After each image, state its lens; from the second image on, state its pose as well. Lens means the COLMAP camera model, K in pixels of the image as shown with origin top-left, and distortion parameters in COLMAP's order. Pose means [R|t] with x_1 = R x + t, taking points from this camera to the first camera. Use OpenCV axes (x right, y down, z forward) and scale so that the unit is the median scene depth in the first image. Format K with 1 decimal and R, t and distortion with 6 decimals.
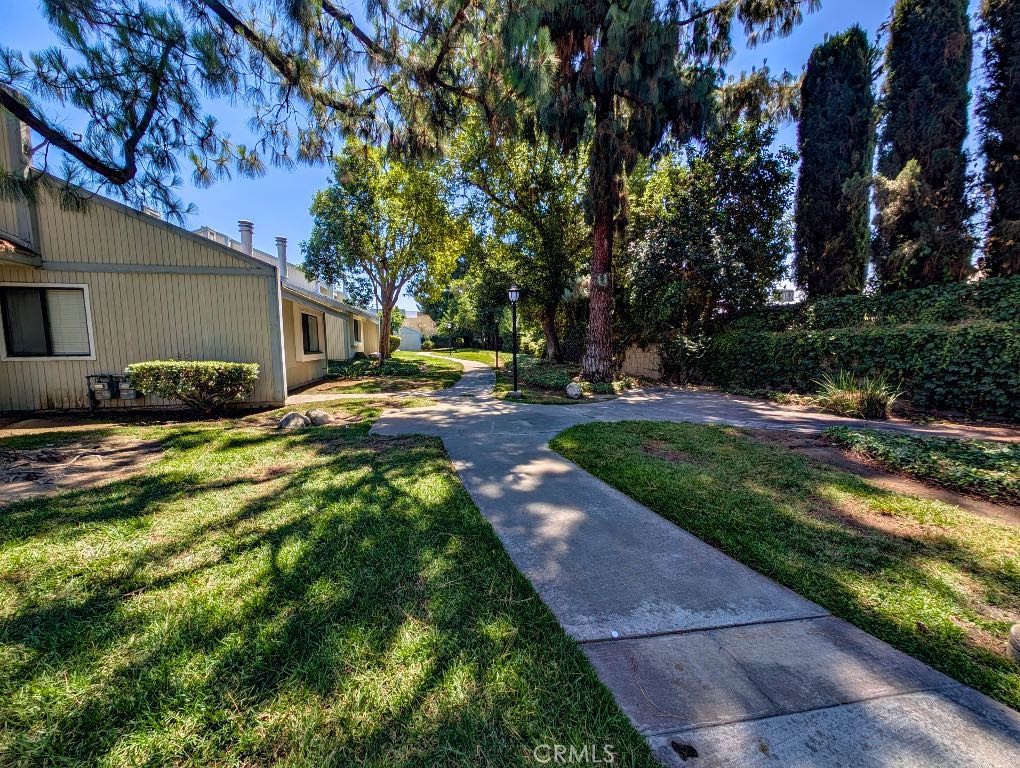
lens RADIAL K [[396.0, 0, 510.0], [0, 396.0, 384.0], [0, 0, 1]] dist [-0.002385, -0.000035]
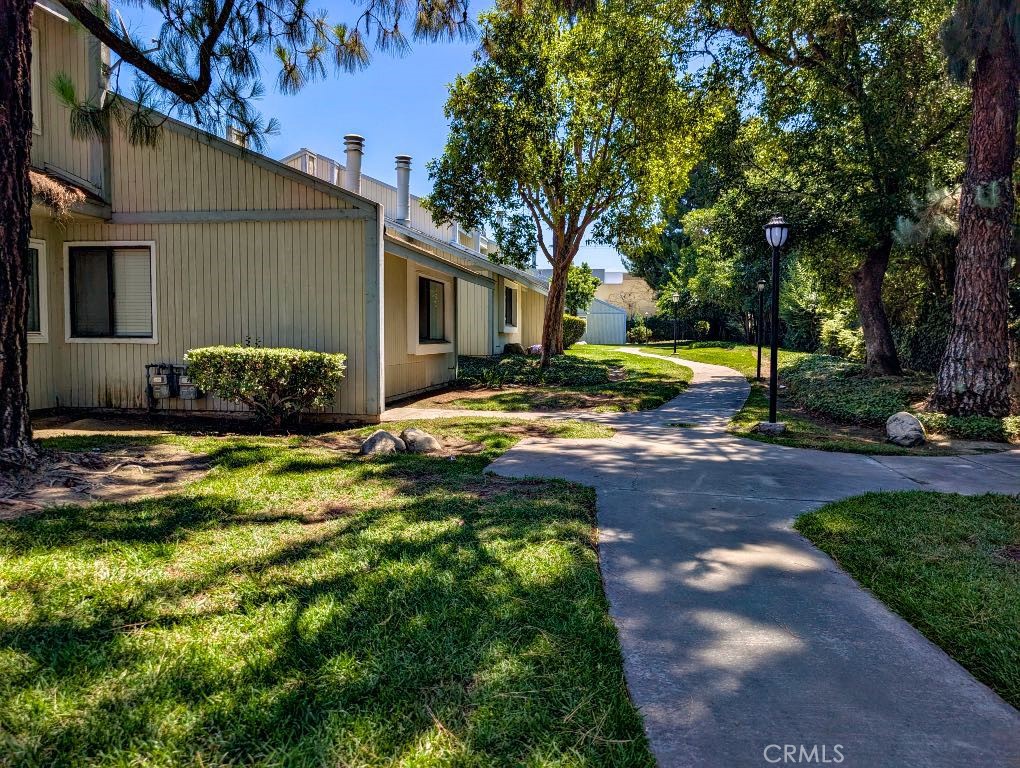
lens RADIAL K [[765.4, 0, 510.0], [0, 765.4, 384.0], [0, 0, 1]] dist [0.017379, -0.004679]
pose [[0.920231, 0.038936, -0.389435, 0.110947], [-0.053605, 0.998201, -0.026869, 0.017960], [0.387688, 0.045601, 0.920662, -0.051418]]
